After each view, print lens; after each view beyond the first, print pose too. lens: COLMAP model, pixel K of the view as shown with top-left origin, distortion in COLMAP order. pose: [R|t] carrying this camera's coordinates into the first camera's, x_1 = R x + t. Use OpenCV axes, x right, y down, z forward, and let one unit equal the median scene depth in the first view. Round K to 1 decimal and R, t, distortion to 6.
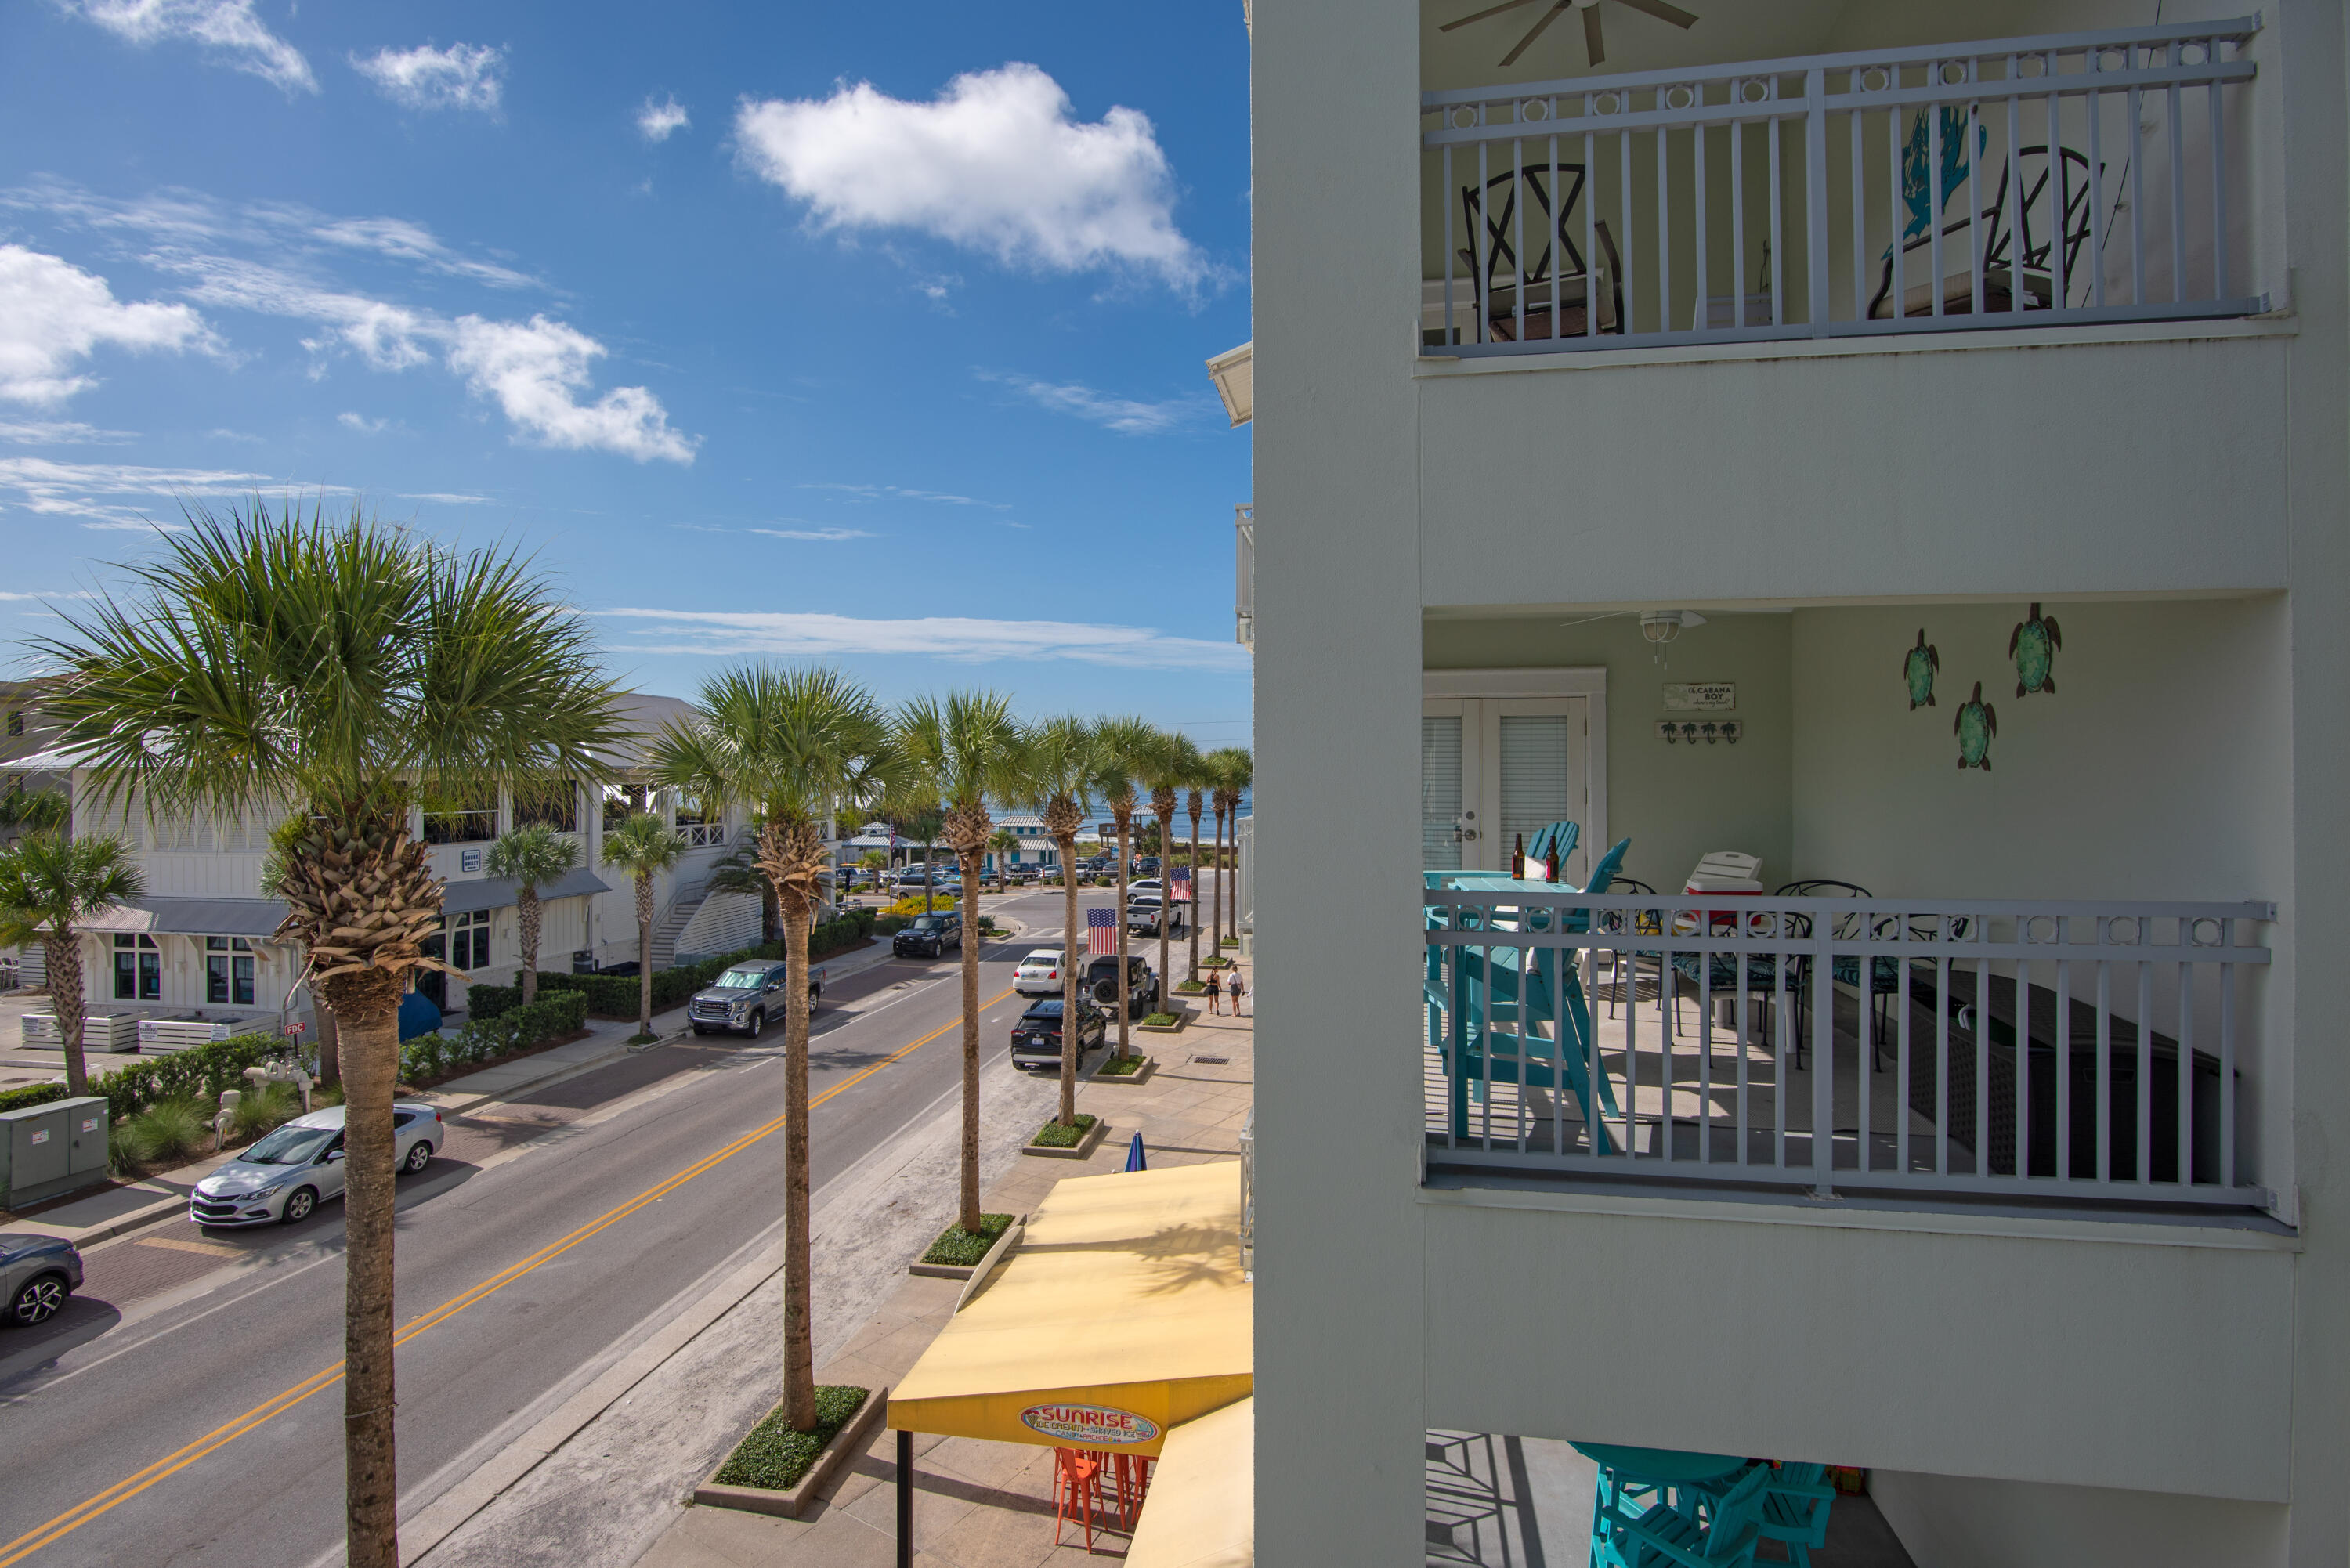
lens RADIAL K [[1140.6, 0, 1172.1], [0, 1140.6, 769.6], [0, 0, 1]] dist [-0.020992, 0.000833]
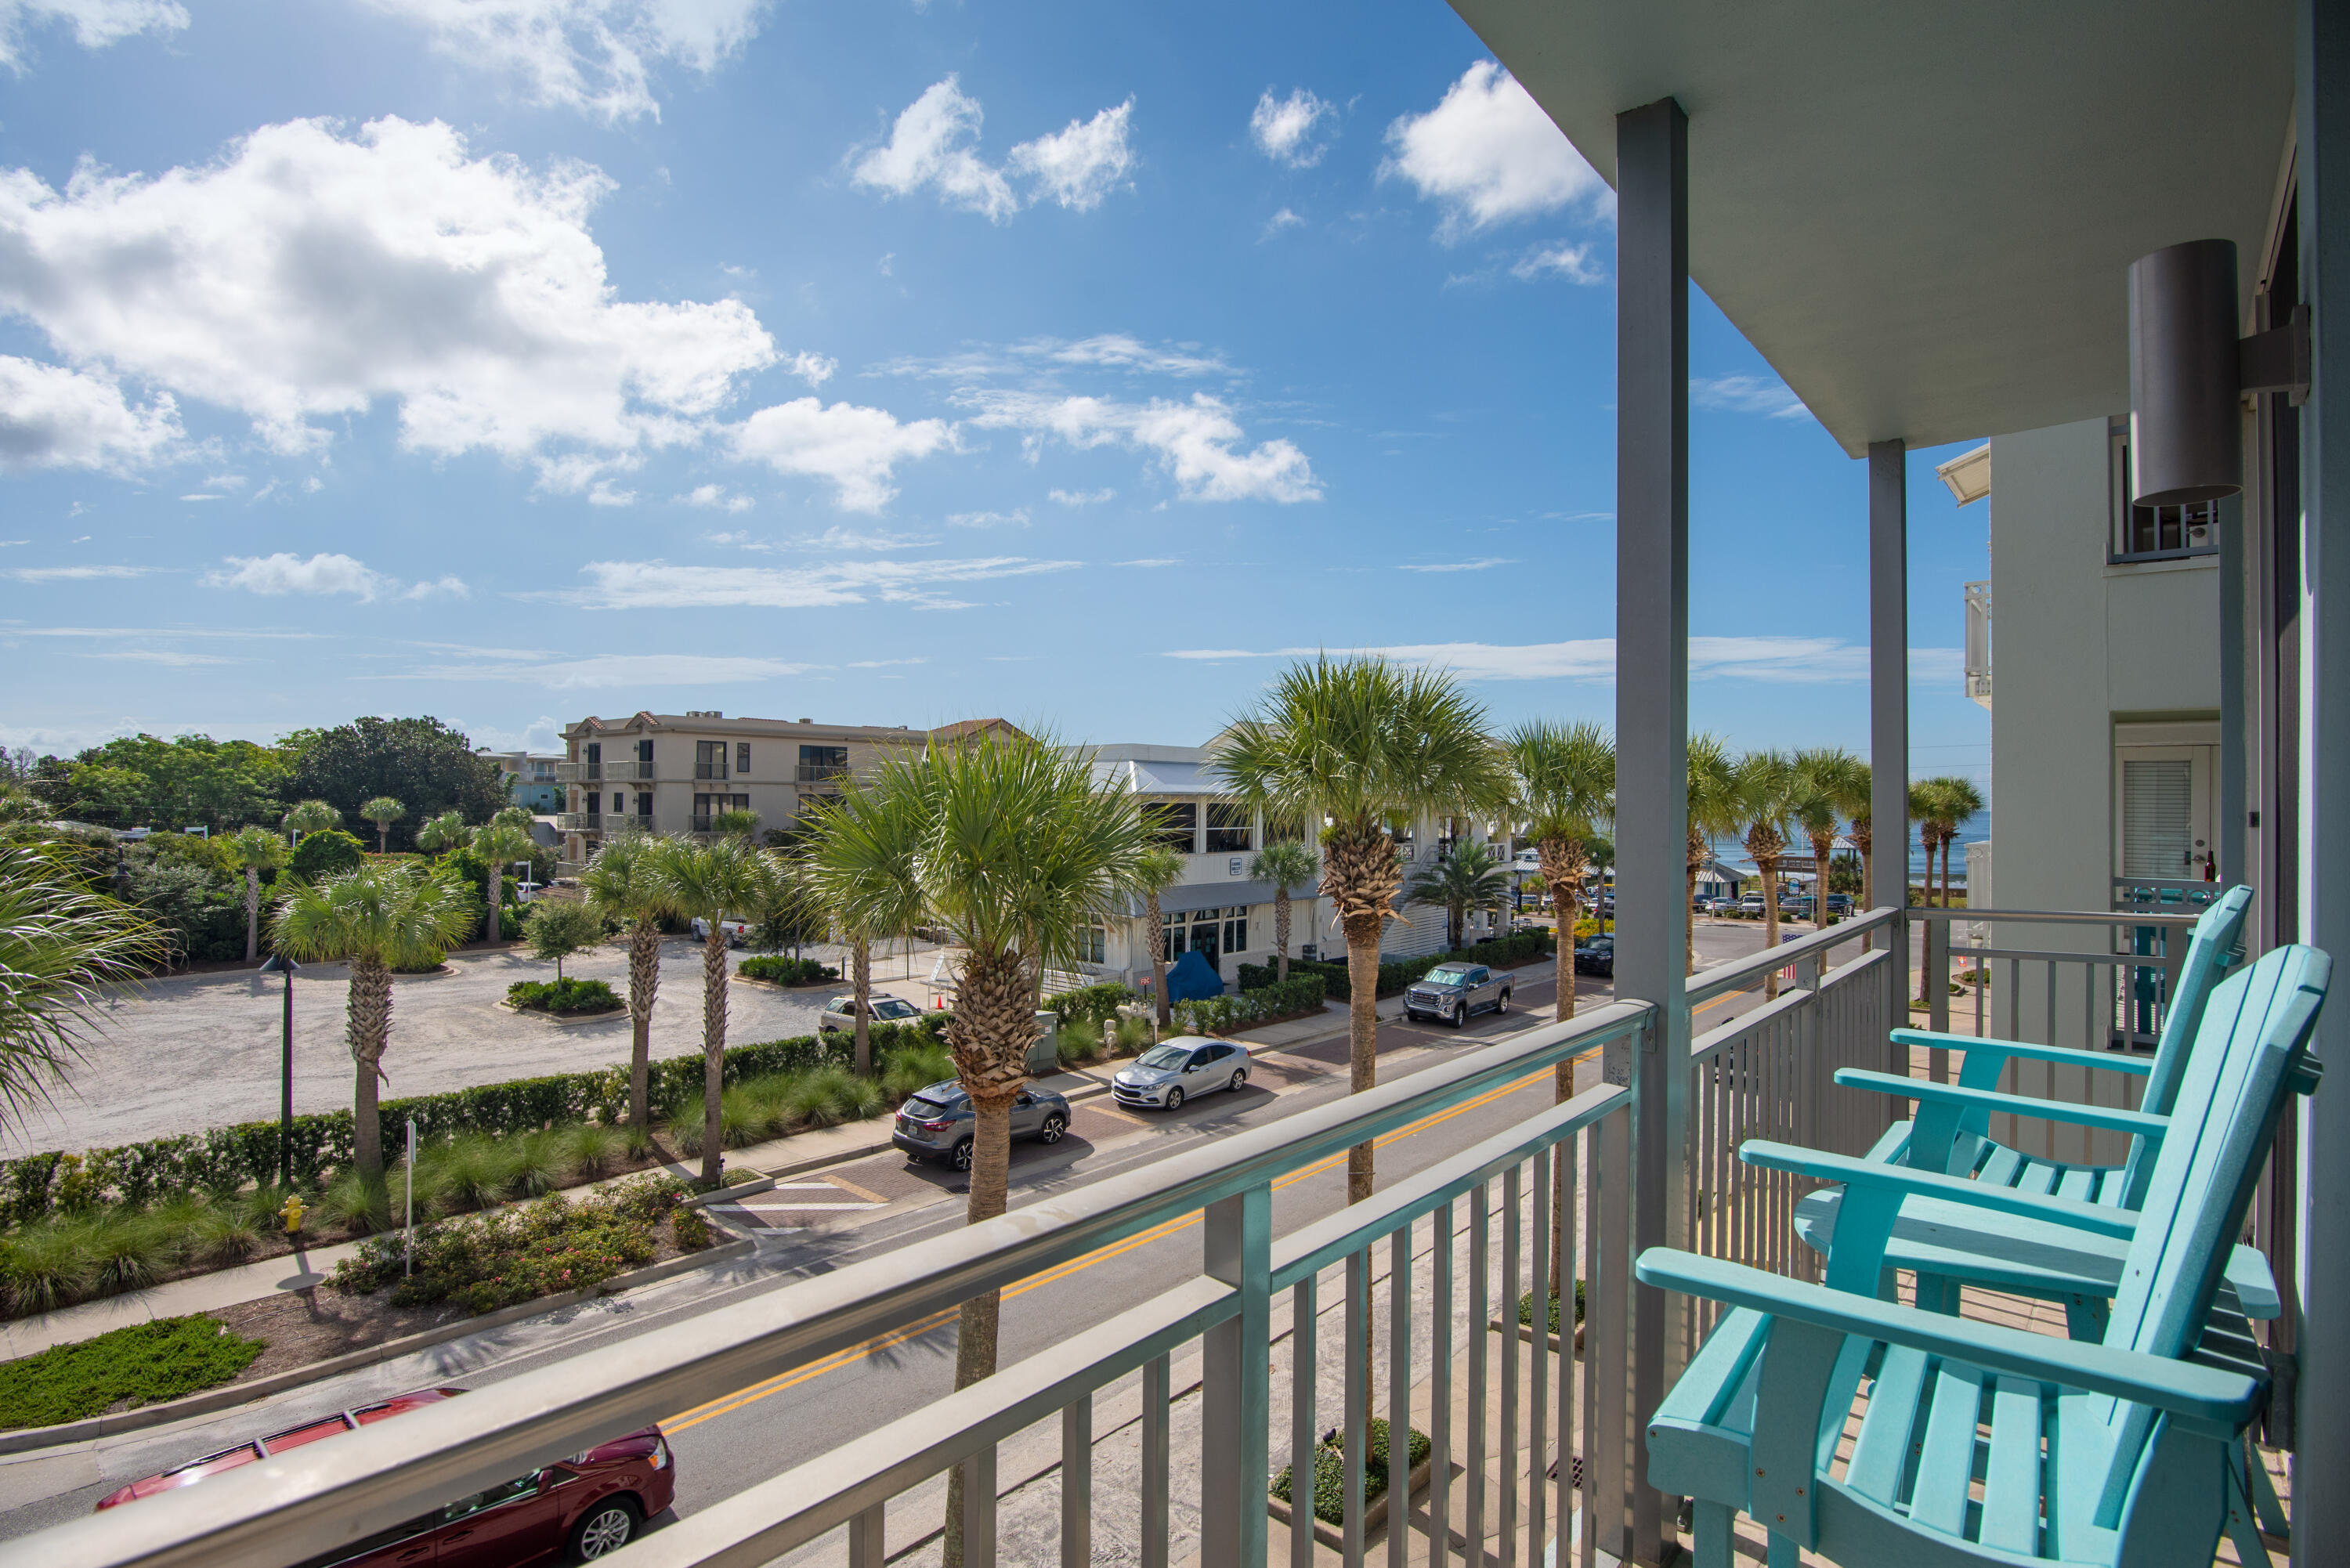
lens RADIAL K [[1153.7, 0, 1181.4], [0, 1153.7, 786.9], [0, 0, 1]] dist [-0.018453, -0.000466]
pose [[0.861608, 0.003652, -0.507561, -0.019437], [-0.007607, 0.999955, -0.005719, -0.001440], [0.507517, 0.008789, 0.861597, -0.203324]]
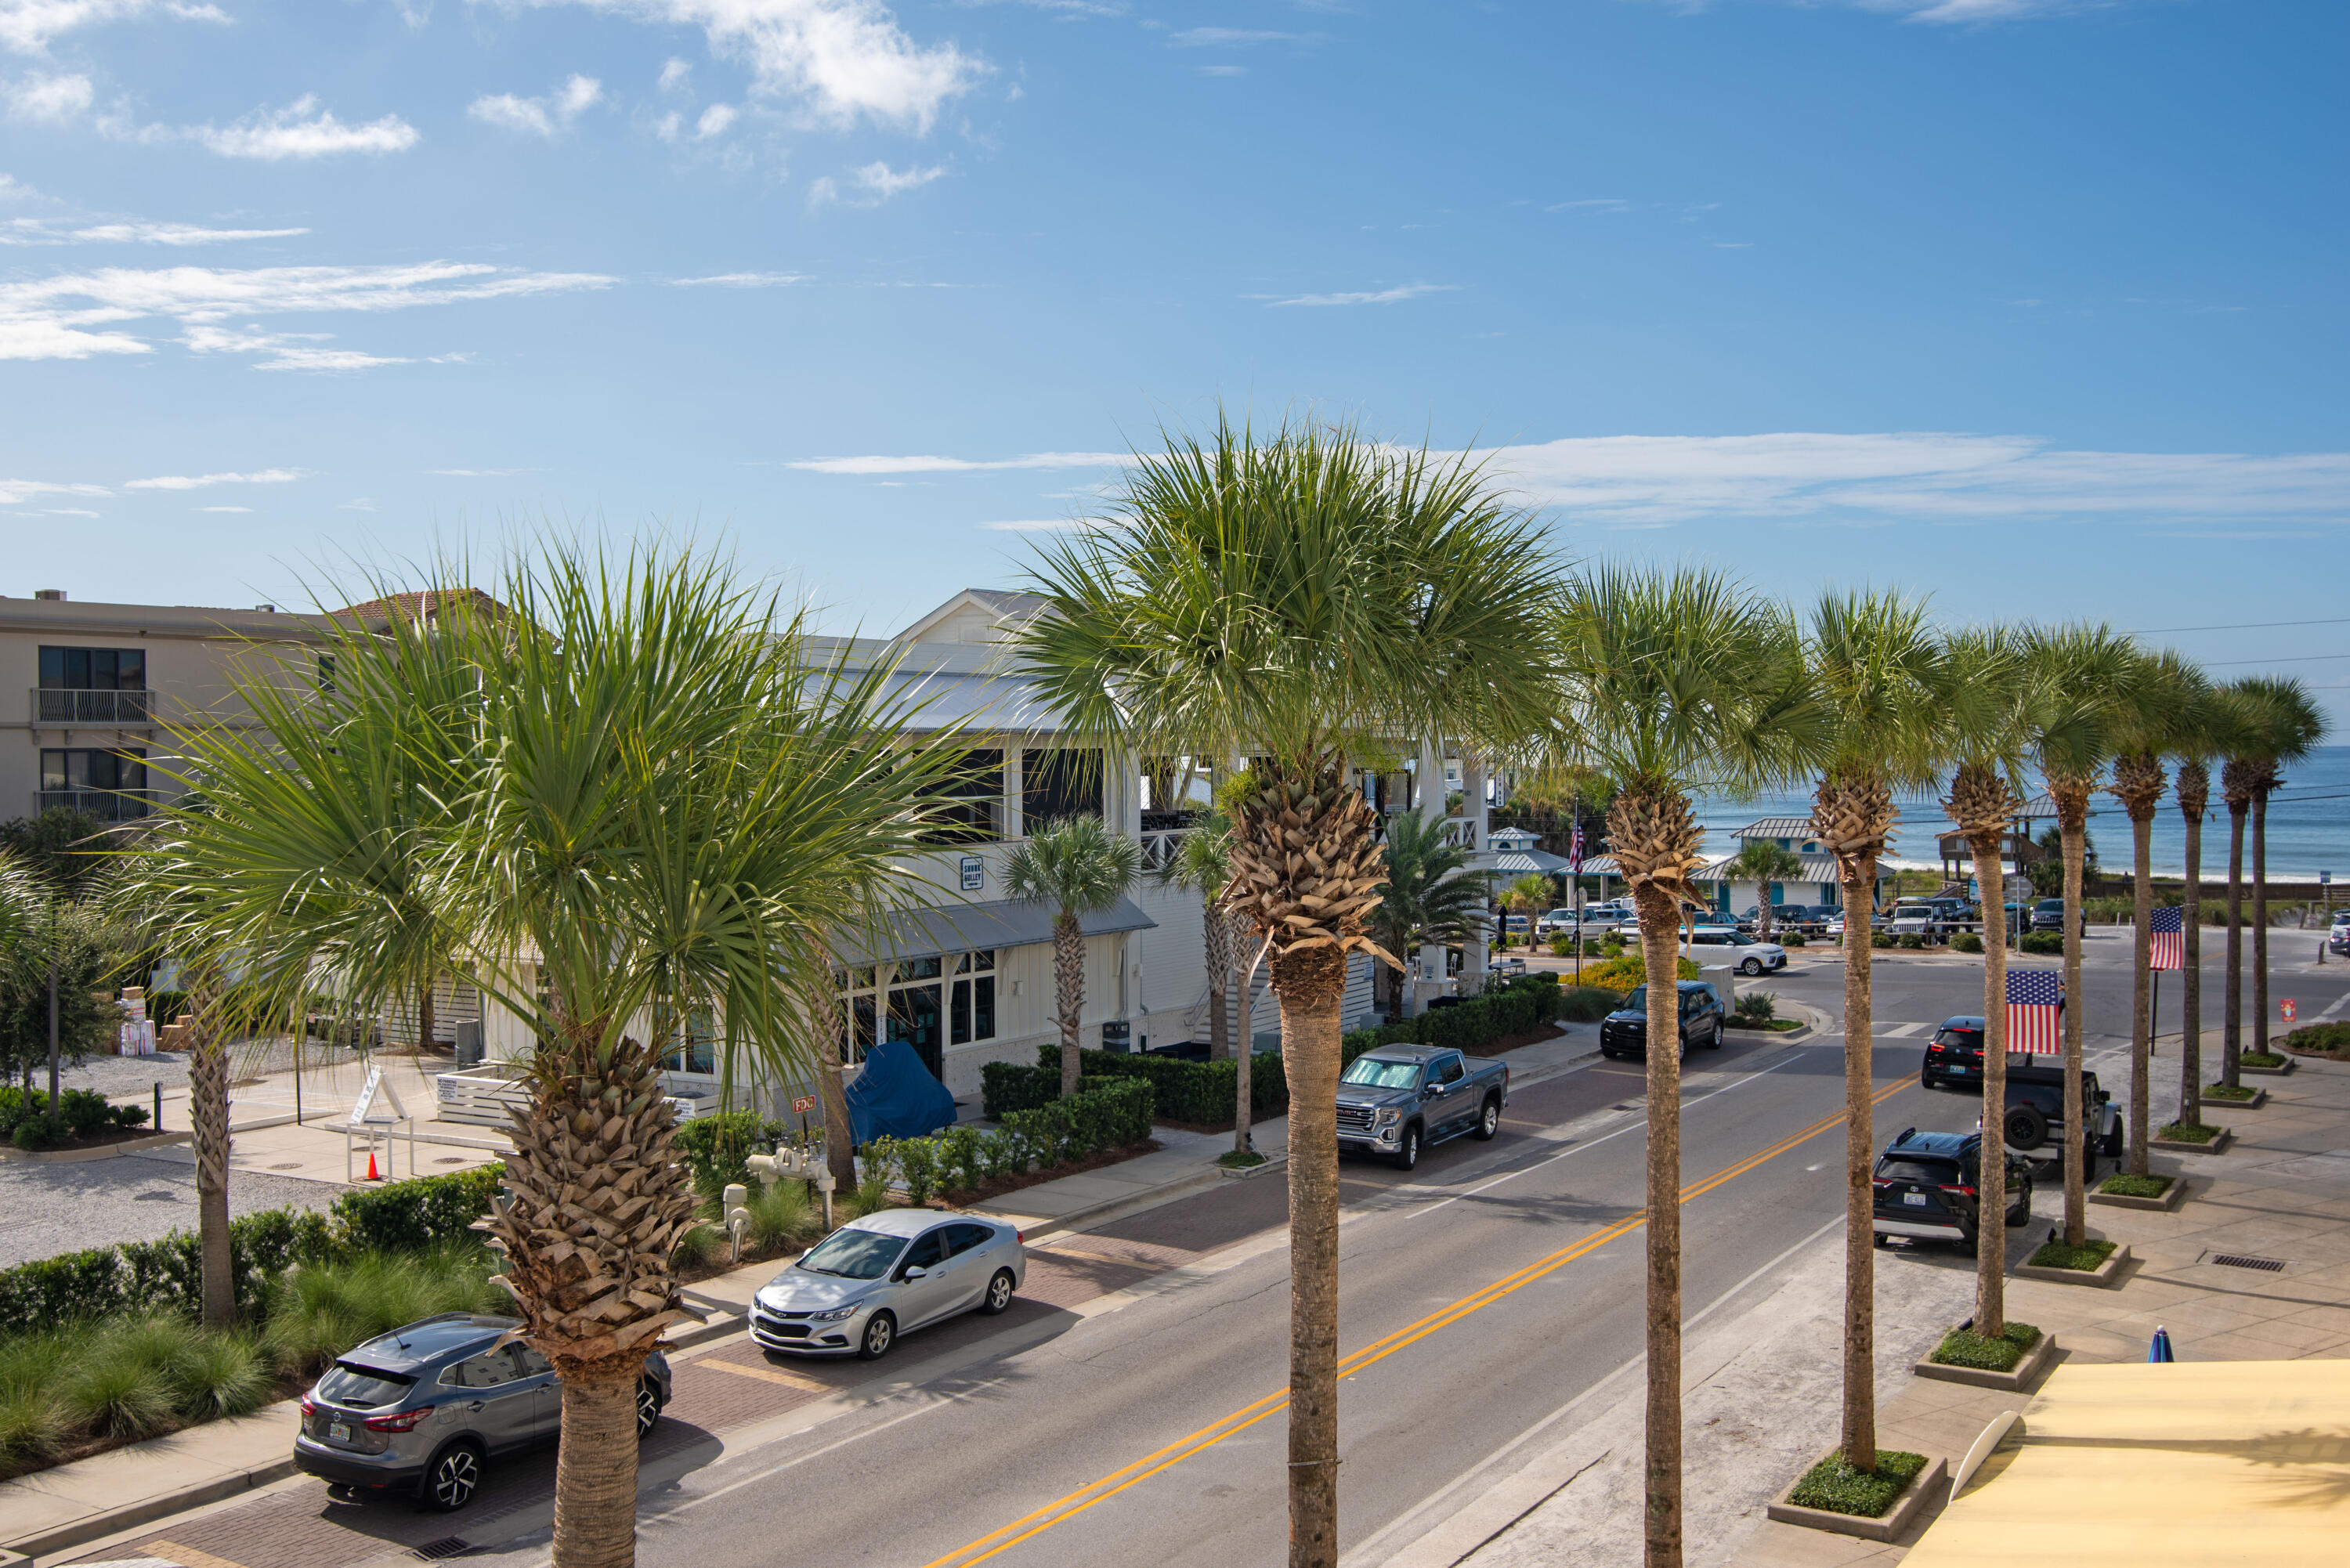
lens RADIAL K [[2225.5, 0, 1175.0], [0, 2225.5, 784.0], [0, 0, 1]] dist [0.009852, 0.013758]
pose [[0.929550, -0.000269, -0.368695, -0.057434], [0.008746, 0.999734, 0.021321, 0.004729], [0.368591, -0.023043, 0.929306, -0.189694]]
